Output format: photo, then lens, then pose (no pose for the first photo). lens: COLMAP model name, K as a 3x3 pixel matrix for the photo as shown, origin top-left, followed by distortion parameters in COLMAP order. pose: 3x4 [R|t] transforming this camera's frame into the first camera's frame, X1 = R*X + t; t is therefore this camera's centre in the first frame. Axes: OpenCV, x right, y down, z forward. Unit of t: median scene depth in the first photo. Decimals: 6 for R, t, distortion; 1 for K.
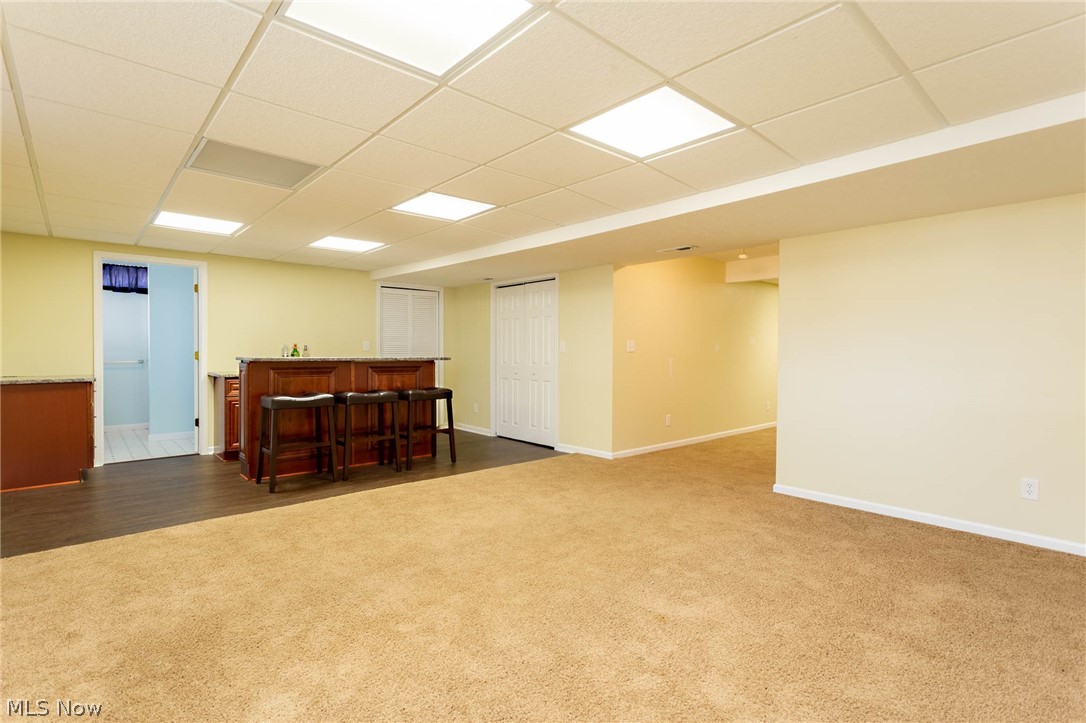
lens RADIAL K [[523.6, 0, 540.5], [0, 523.6, 362.9], [0, 0, 1]] dist [-0.000373, -0.000267]
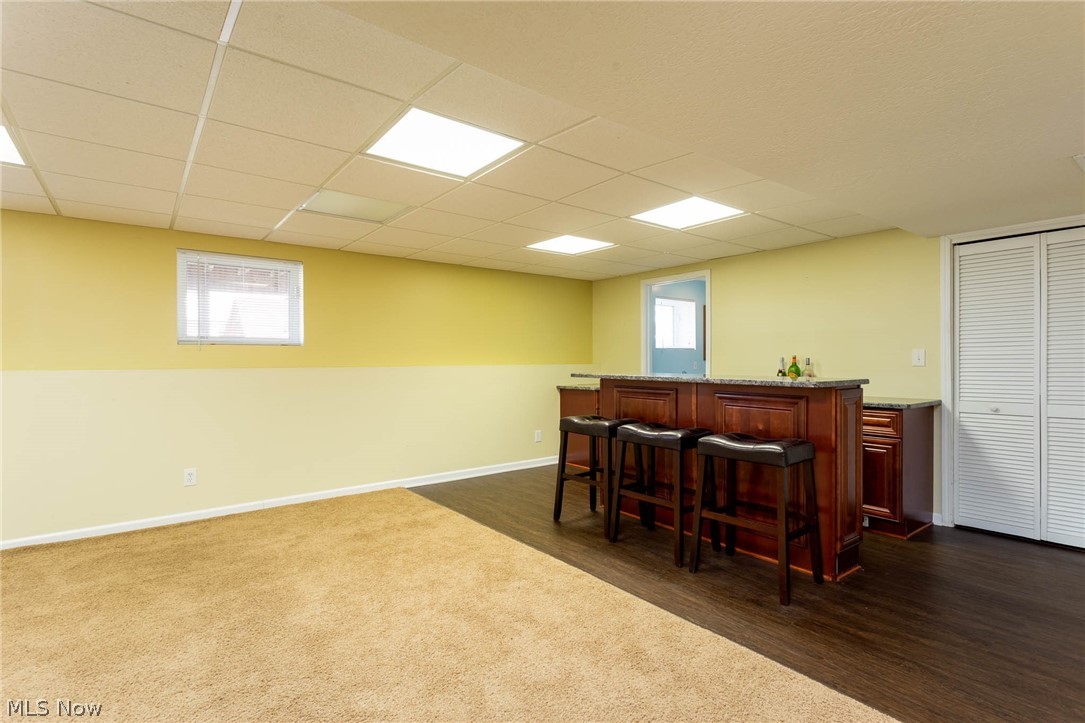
lens RADIAL K [[523.2, 0, 540.0], [0, 523.2, 362.9], [0, 0, 1]] dist [-0.000373, -0.000267]
pose [[-0.059951, -0.001959, -0.998199, 0.348771], [-0.025158, 0.999683, -0.000451, -0.023017], [0.997884, 0.025085, -0.059982, 0.886478]]
